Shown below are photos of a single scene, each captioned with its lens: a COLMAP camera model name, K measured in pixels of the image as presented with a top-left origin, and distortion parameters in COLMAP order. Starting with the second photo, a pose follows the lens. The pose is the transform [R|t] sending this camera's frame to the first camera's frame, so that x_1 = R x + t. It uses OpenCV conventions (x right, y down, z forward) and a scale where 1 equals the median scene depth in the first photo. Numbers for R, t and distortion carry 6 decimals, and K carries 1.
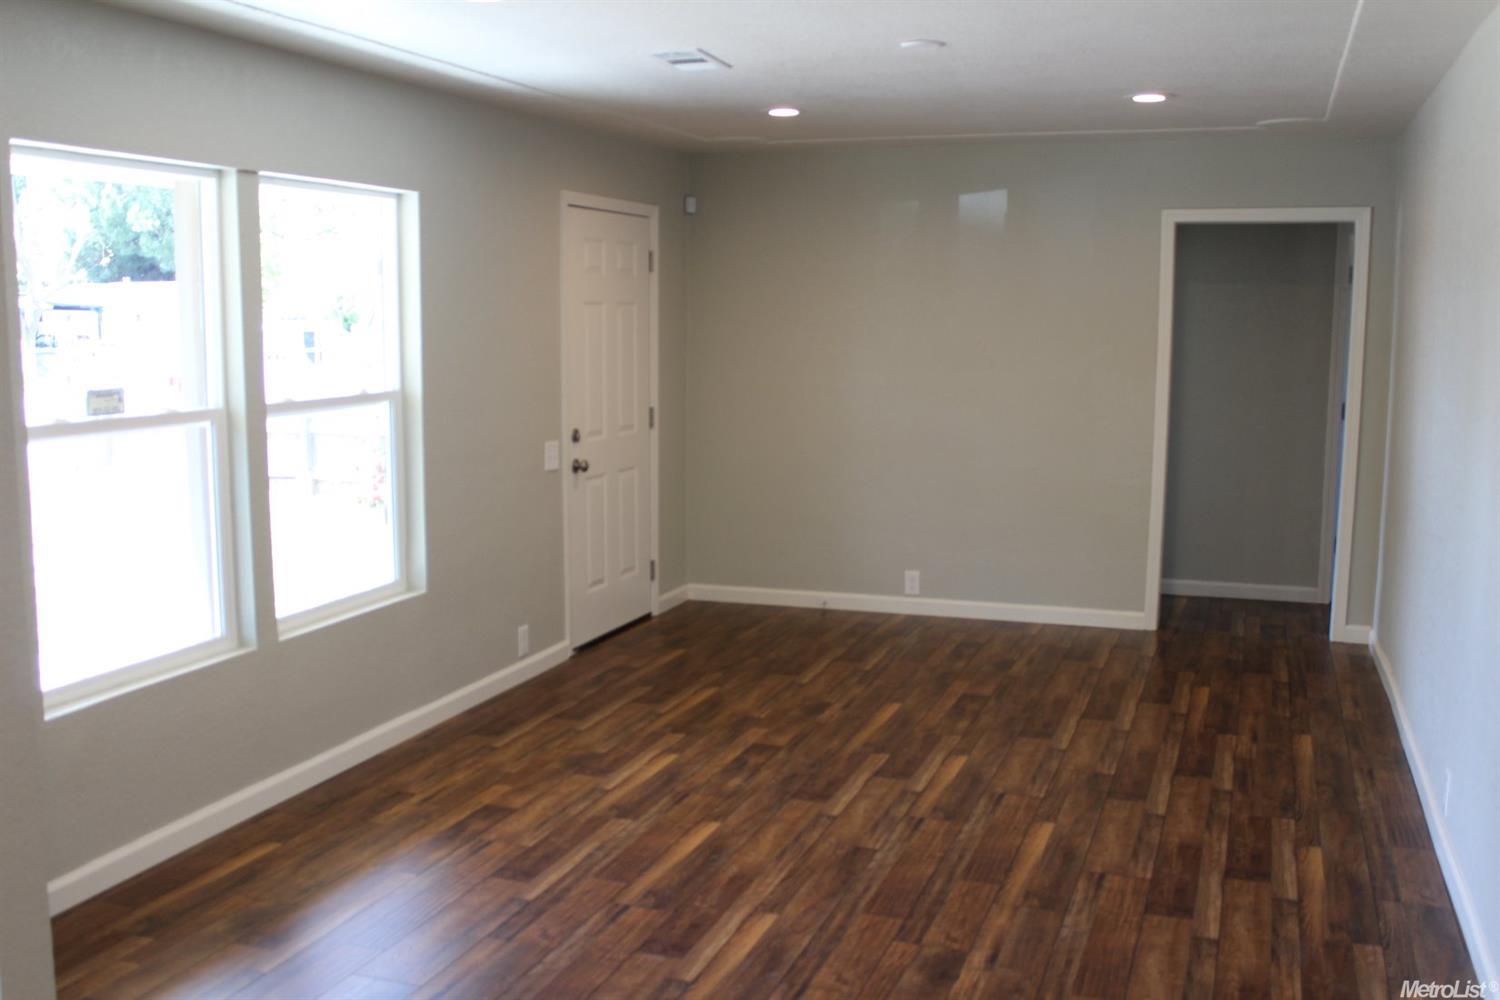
lens RADIAL K [[1467.4, 0, 755.3], [0, 1467.4, 507.2], [0, 0, 1]] dist [0.014728, 0.000000]
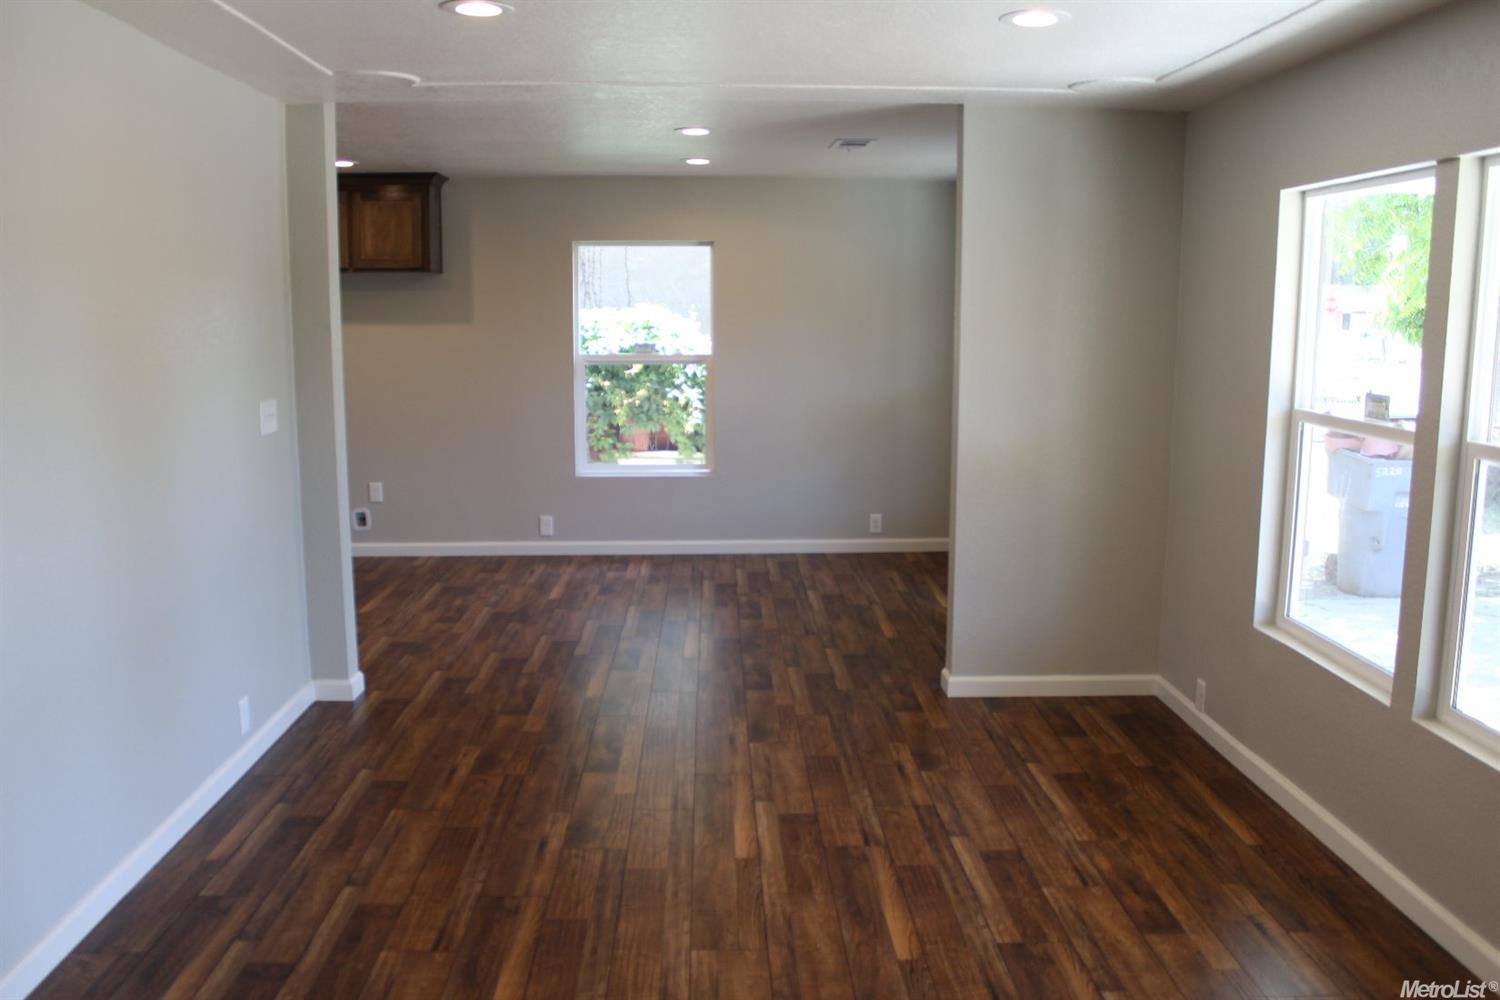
lens RADIAL K [[1256.2, 0, 755.9], [0, 1256.2, 493.1], [0, 0, 1]] dist [-0.036726, 0.023787]
pose [[-0.927633, 0.054766, -0.369455, 0.326644], [-0.051186, 0.961216, 0.271004, -0.241035], [0.369968, 0.270303, -0.888853, 1.707643]]
